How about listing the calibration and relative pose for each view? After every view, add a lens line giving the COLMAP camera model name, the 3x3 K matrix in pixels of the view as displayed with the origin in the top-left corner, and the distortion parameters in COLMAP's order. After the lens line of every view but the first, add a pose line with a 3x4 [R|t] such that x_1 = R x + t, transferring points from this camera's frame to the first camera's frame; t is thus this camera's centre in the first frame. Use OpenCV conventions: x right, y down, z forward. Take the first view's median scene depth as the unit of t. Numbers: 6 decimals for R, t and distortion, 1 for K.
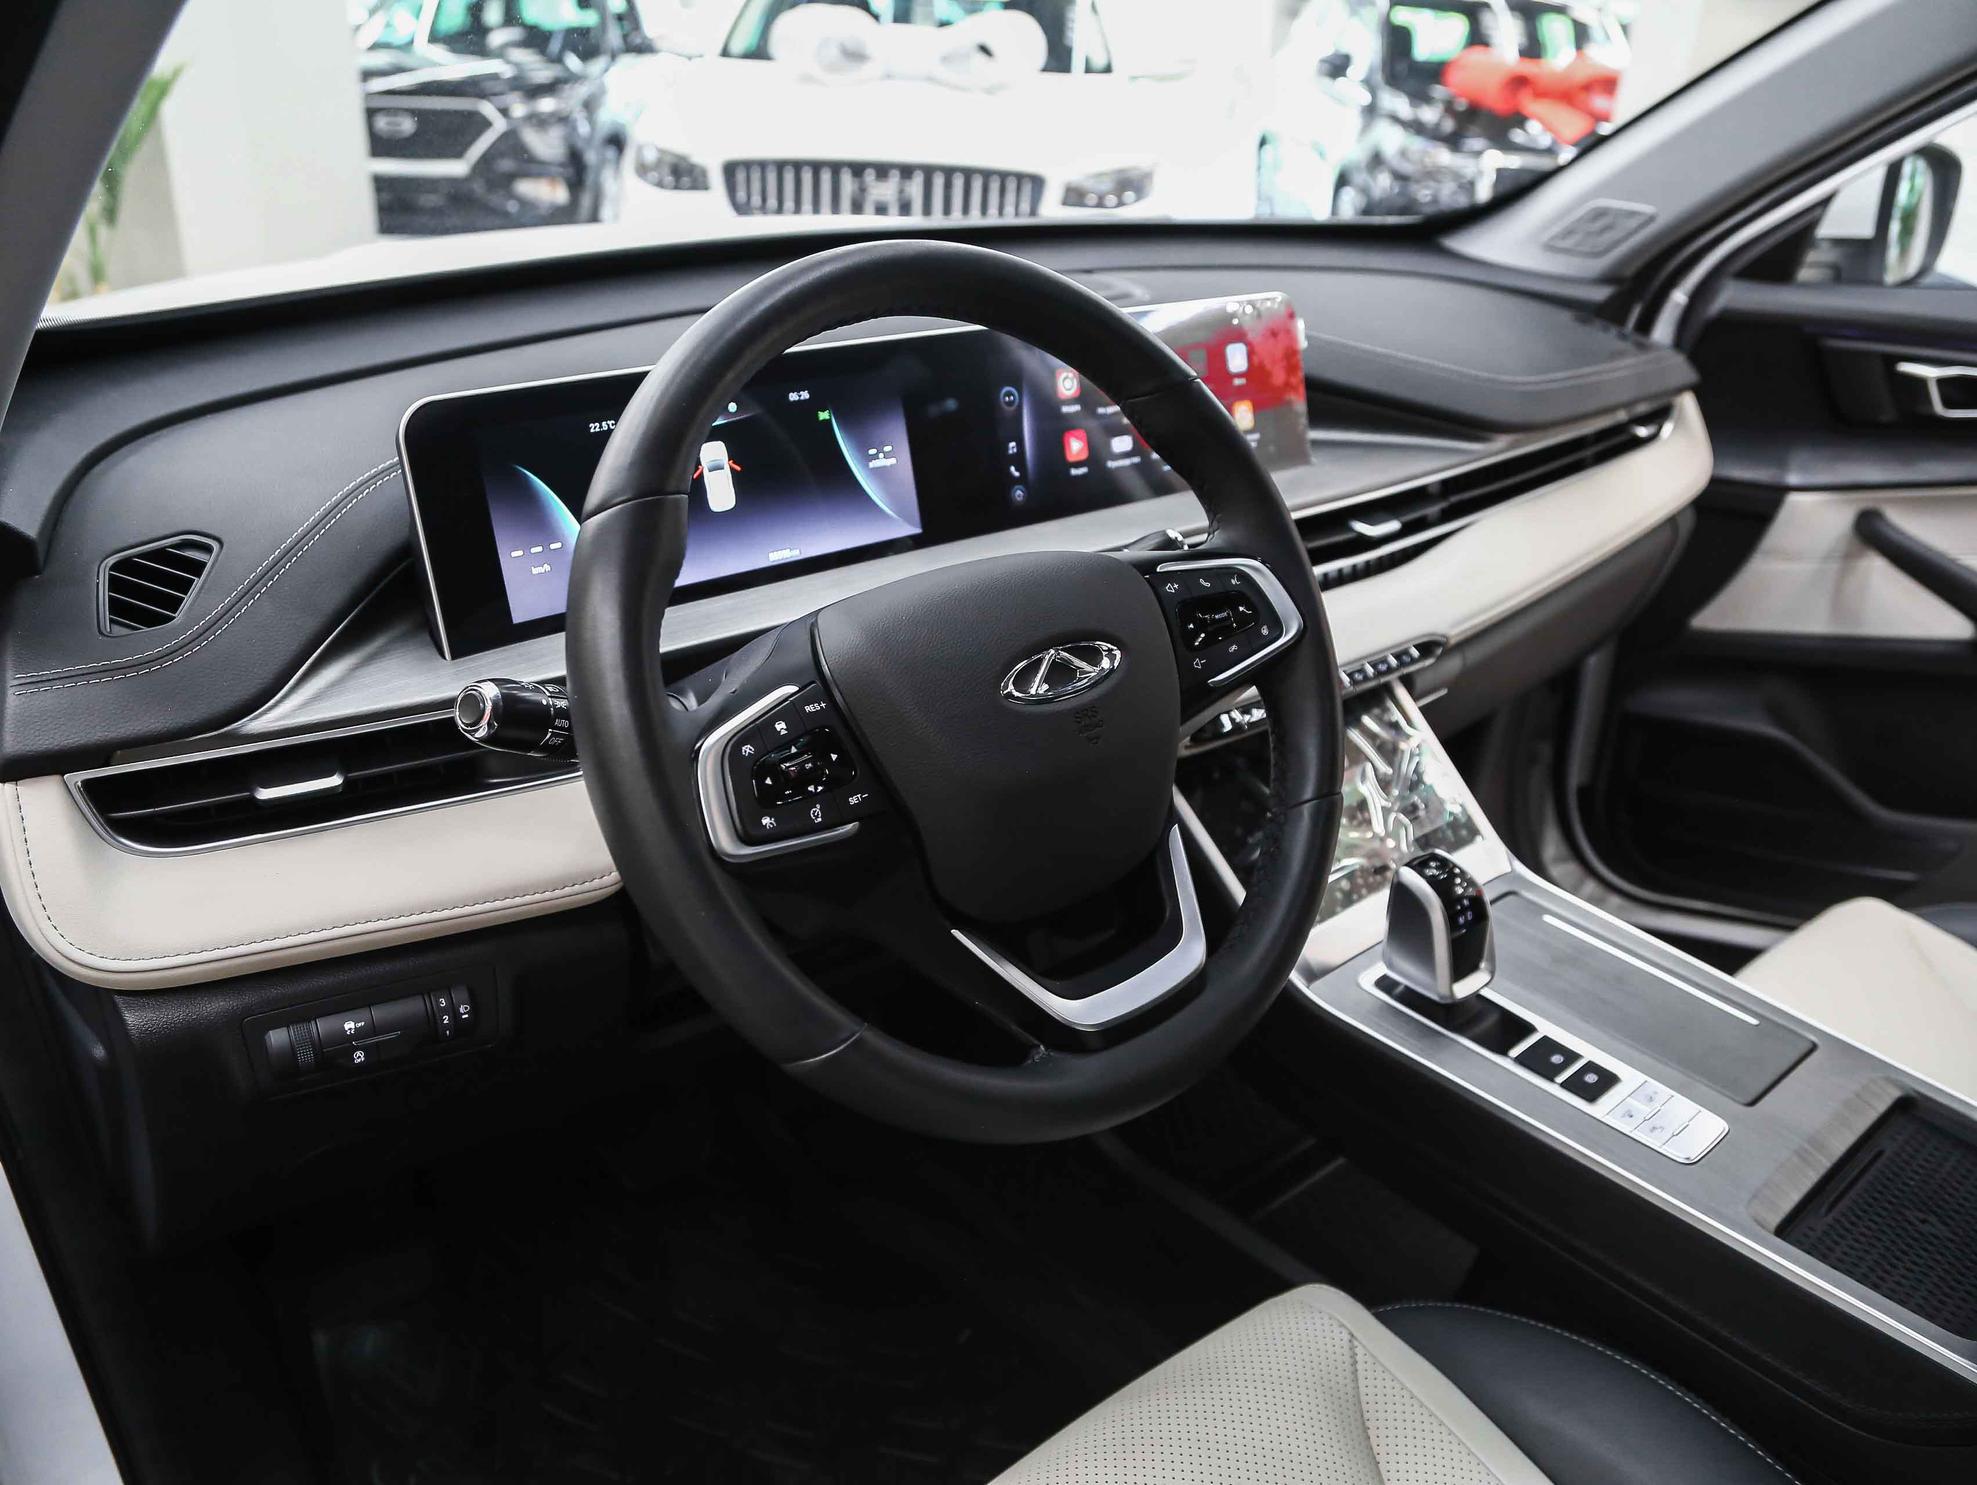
lens RADIAL K [[1485.8, 0, 1034.6], [0, 1485.8, 742.4], [0, 0, 1]] dist [-0.121180, 0.071397]
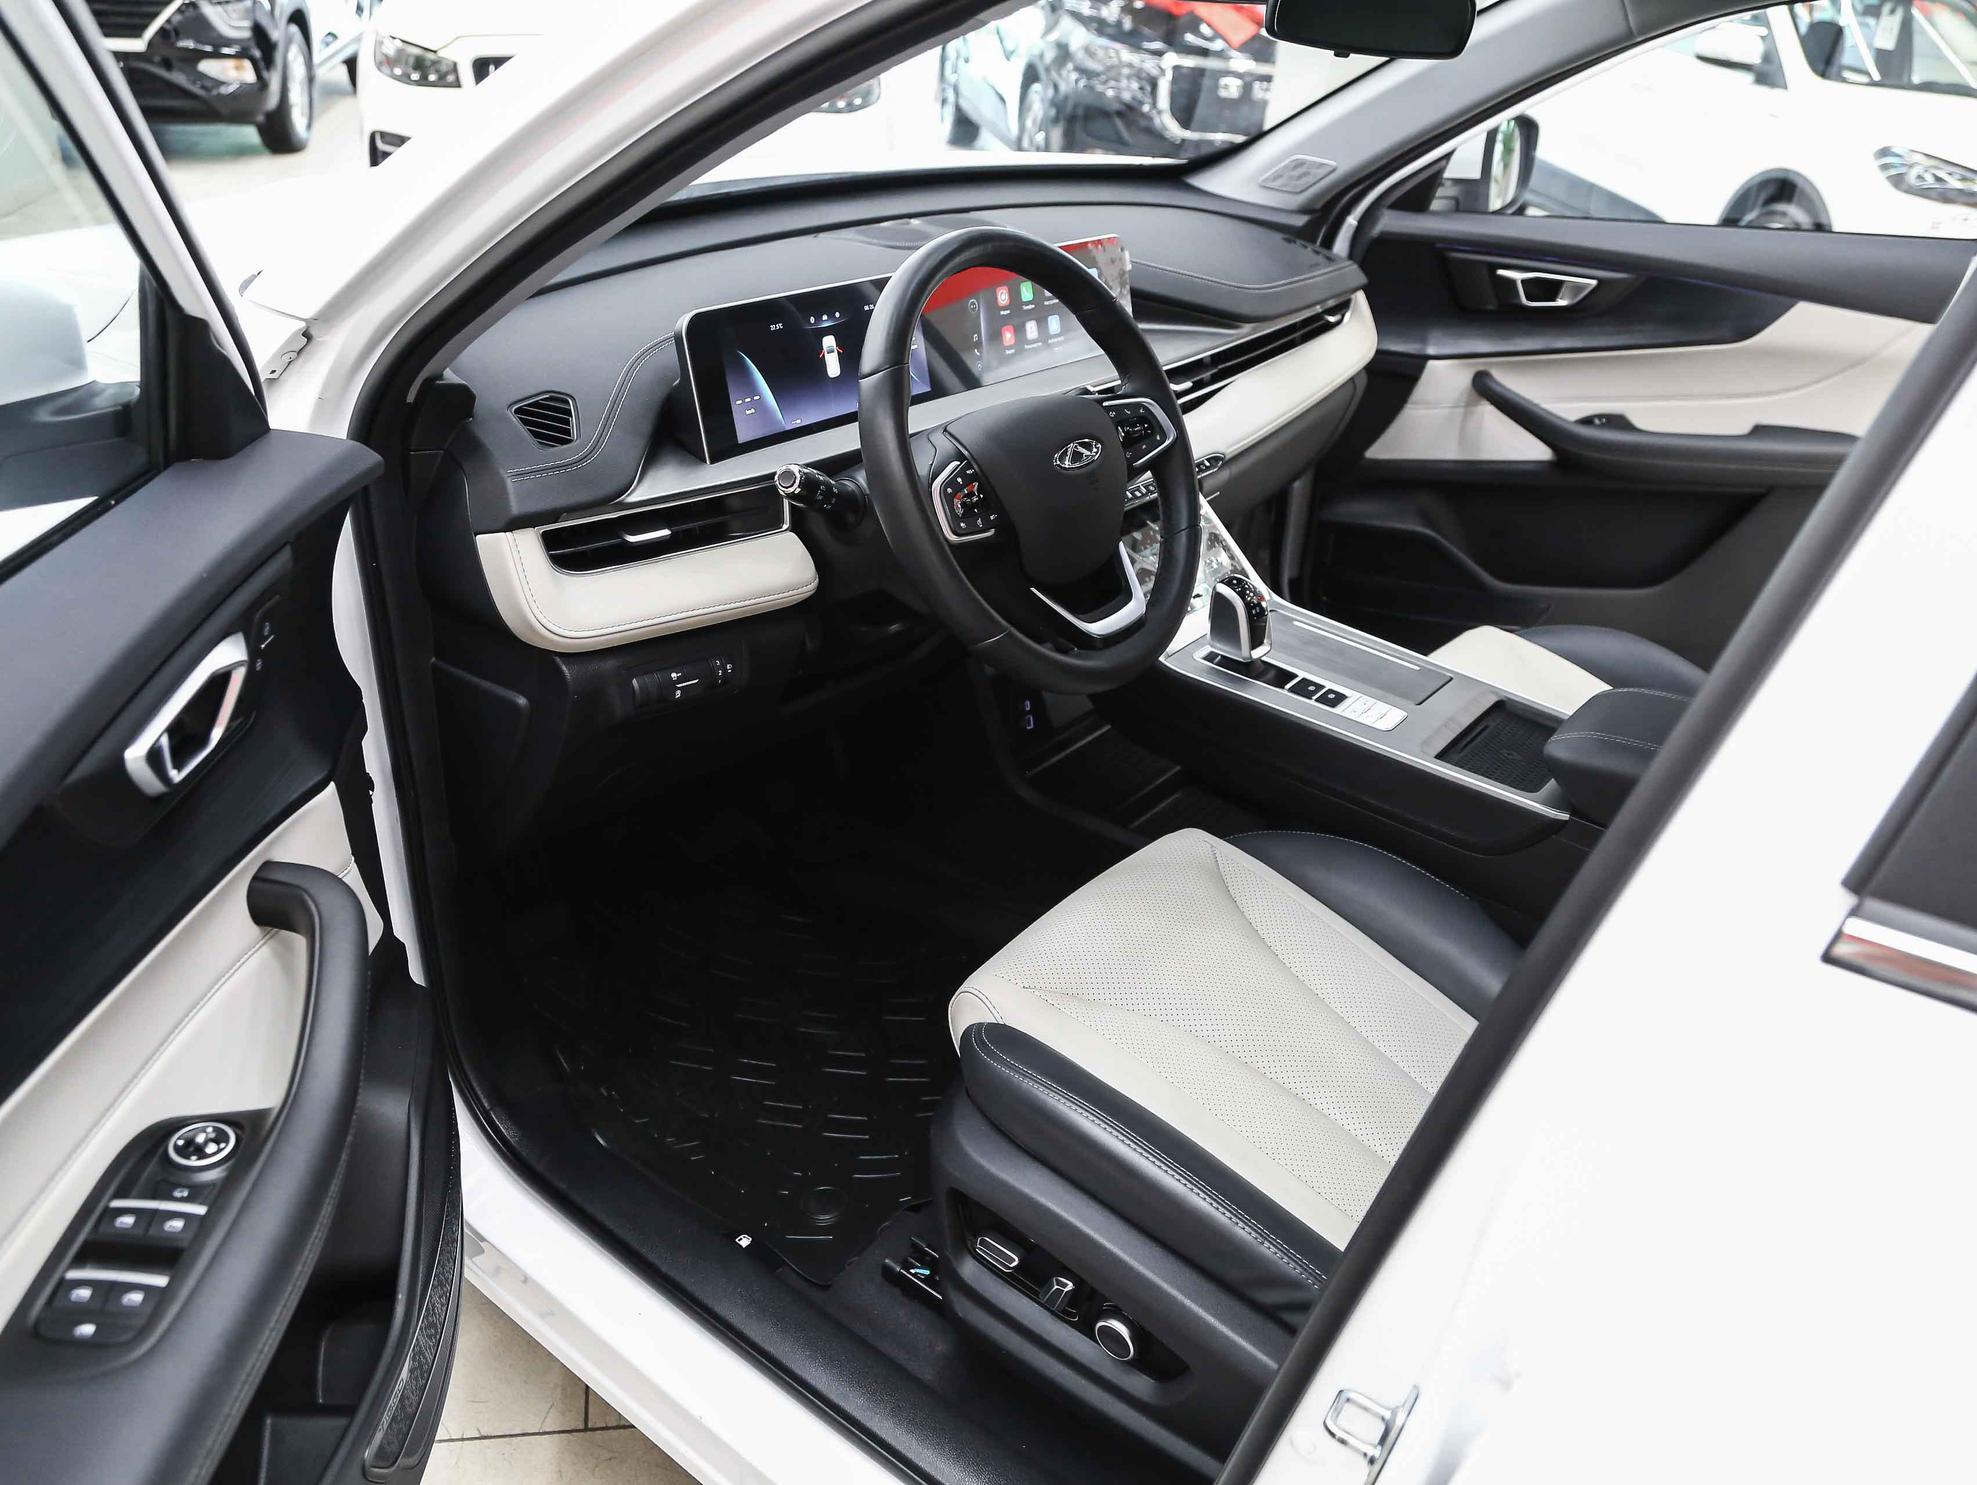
lens RADIAL K [[1485.8, 0, 1034.6], [0, 1485.8, 742.4], [0, 0, 1]] dist [-0.121180, 0.071397]
pose [[0.976252, -0.064088, 0.206942, -0.240242], [0.047686, 0.995383, 0.083301, 0.084990], [-0.211325, -0.071455, 0.974800, -0.471888]]
